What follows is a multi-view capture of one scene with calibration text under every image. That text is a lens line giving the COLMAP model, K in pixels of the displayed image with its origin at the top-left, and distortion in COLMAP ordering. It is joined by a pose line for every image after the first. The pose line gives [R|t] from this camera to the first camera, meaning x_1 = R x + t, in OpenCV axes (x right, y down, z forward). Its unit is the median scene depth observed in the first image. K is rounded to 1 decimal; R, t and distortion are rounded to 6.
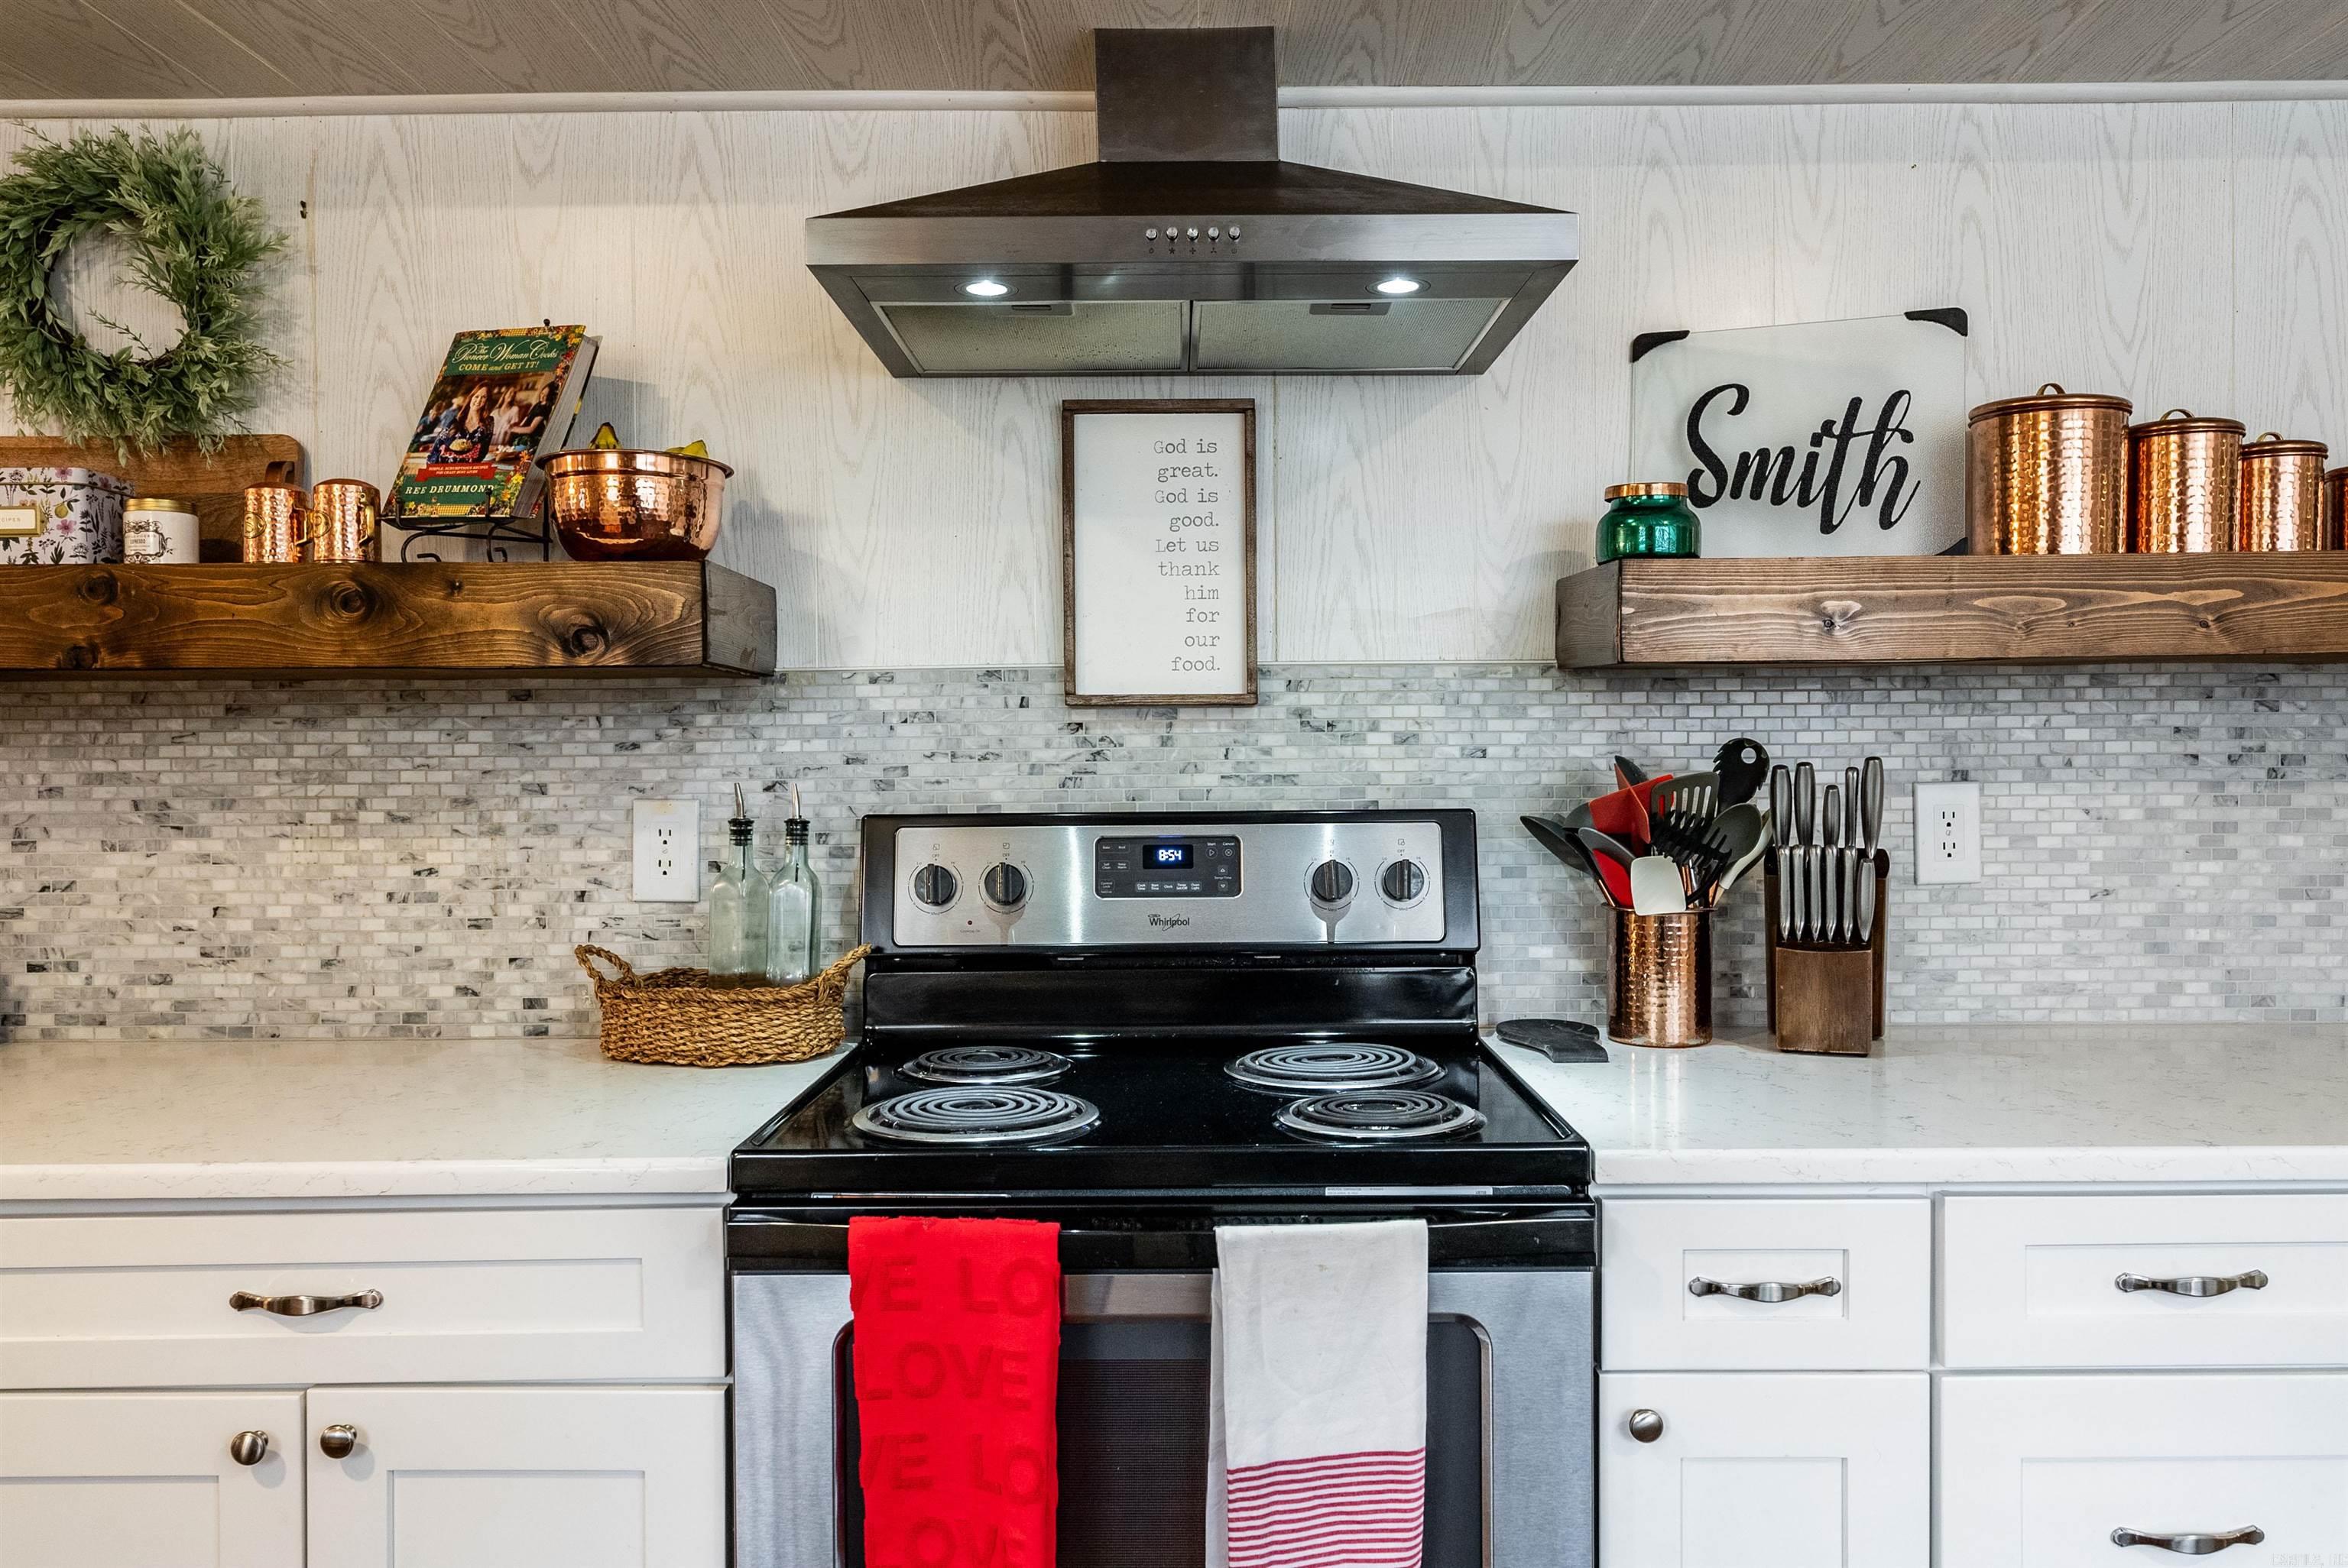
lens RADIAL K [[1588.8, 0, 1174.0], [0, 1588.8, 784.0], [0, 0, 1]] dist [-0.001211, -0.001135]
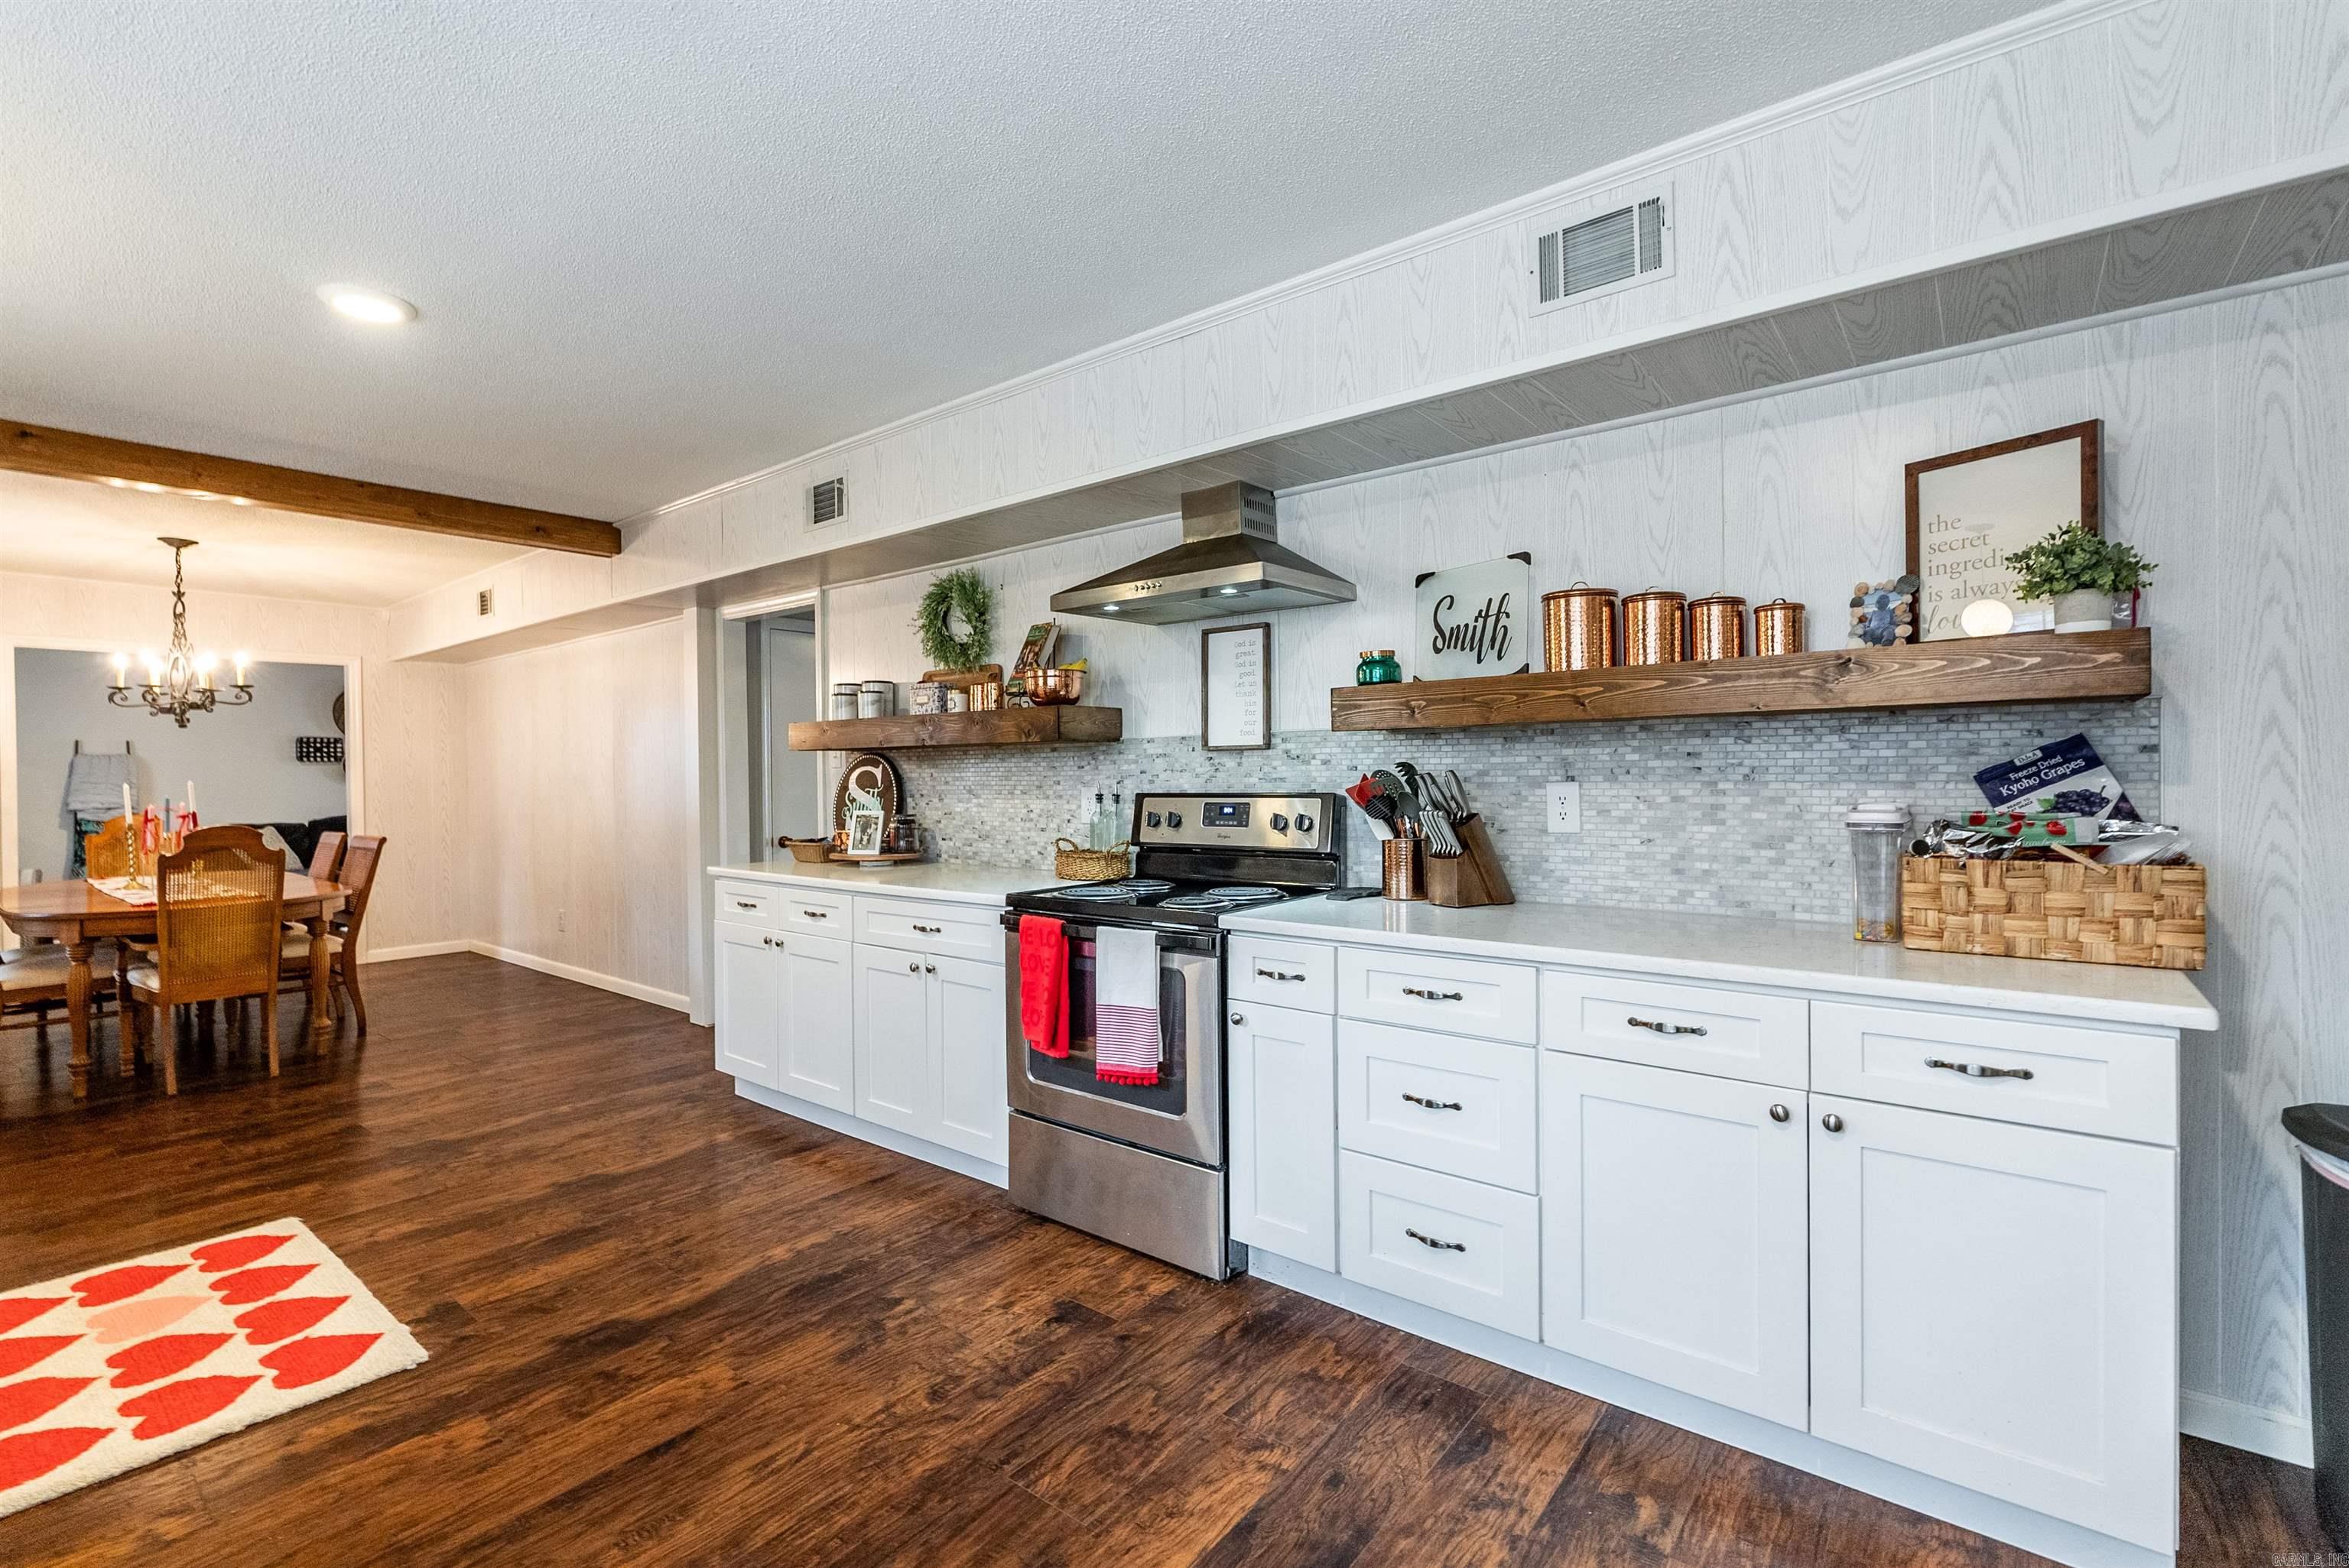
lens RADIAL K [[1040.9, 0, 1177.0], [0, 1040.9, 778.7], [0, 0, 1]] dist [-0.003760, -0.000703]
pose [[0.782317, 0.001262, -0.622879, 0.919361], [-0.001499, 0.999999, 0.000143, -0.004539], [0.622879, 0.000822, 0.782318, -0.316831]]
